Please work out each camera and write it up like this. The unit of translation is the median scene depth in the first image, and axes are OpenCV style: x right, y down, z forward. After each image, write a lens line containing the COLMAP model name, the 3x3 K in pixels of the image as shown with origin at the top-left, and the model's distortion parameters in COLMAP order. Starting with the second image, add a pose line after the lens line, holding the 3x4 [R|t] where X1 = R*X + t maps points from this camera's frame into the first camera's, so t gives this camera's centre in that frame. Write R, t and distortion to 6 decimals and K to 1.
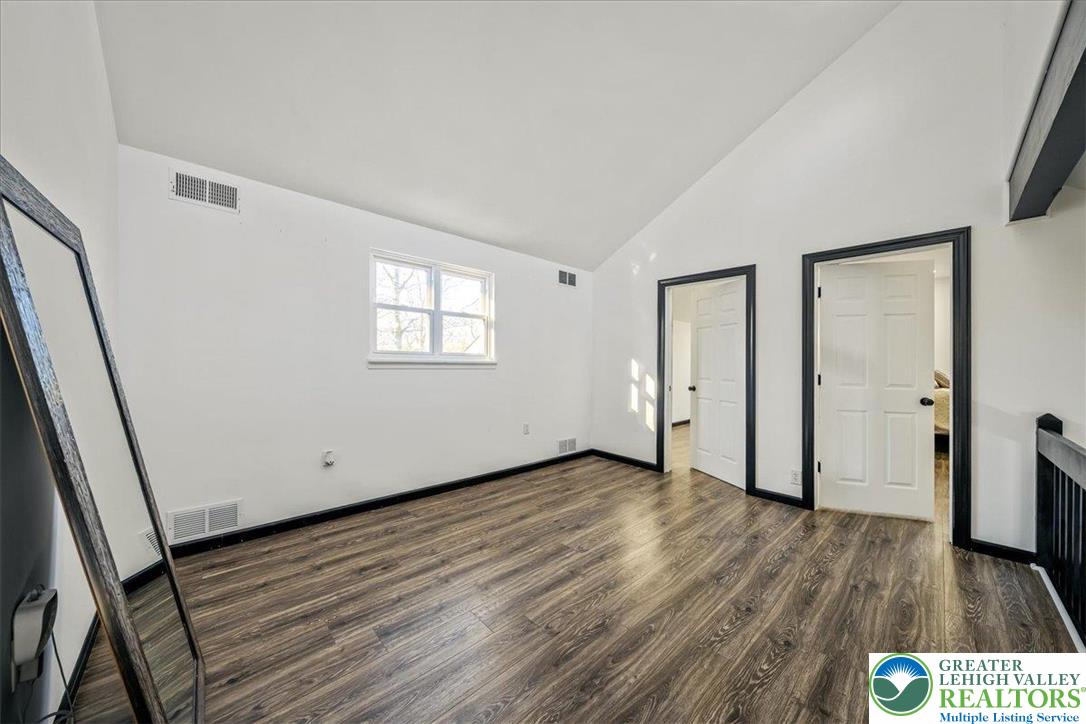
lens RADIAL K [[369.0, 0, 541.4], [0, 369.0, 360.9], [0, 0, 1]] dist [0.000385, 0.000031]
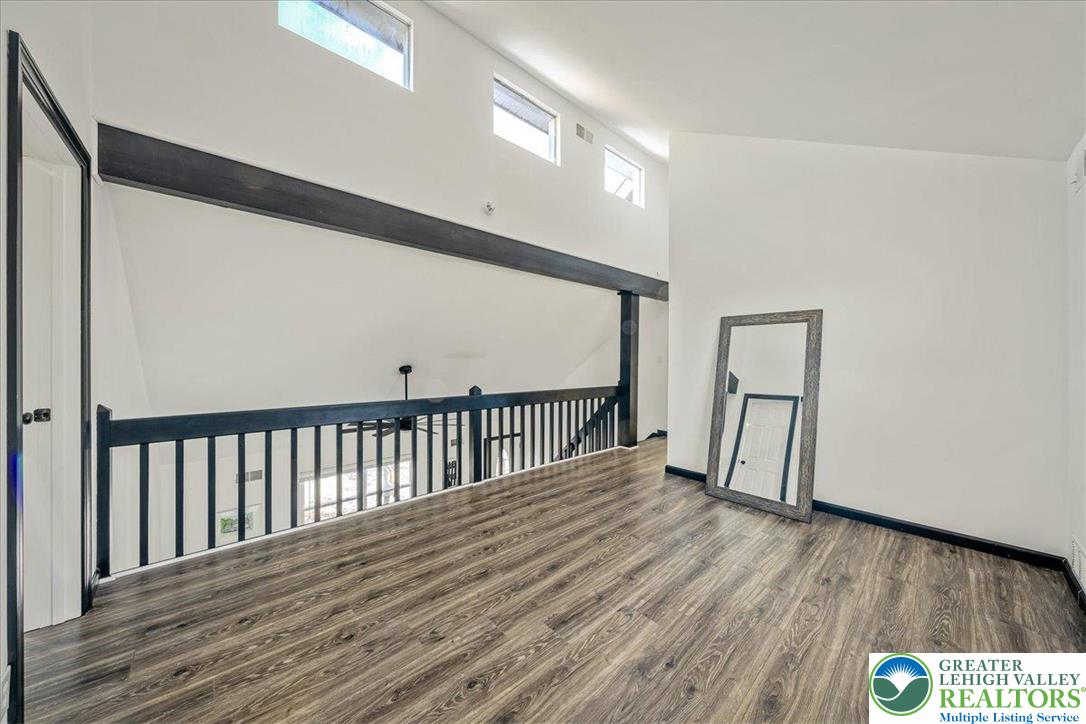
lens RADIAL K [[369.0, 0, 544.9], [0, 369.0, 356.9], [0, 0, 1]] dist [0.000385, 0.000031]
pose [[-0.999690, -0.024868, 0.001515, 0.308198], [-0.024871, 0.999687, -0.002663, 0.003641], [-0.001448, -0.002700, -0.999995, 1.884255]]
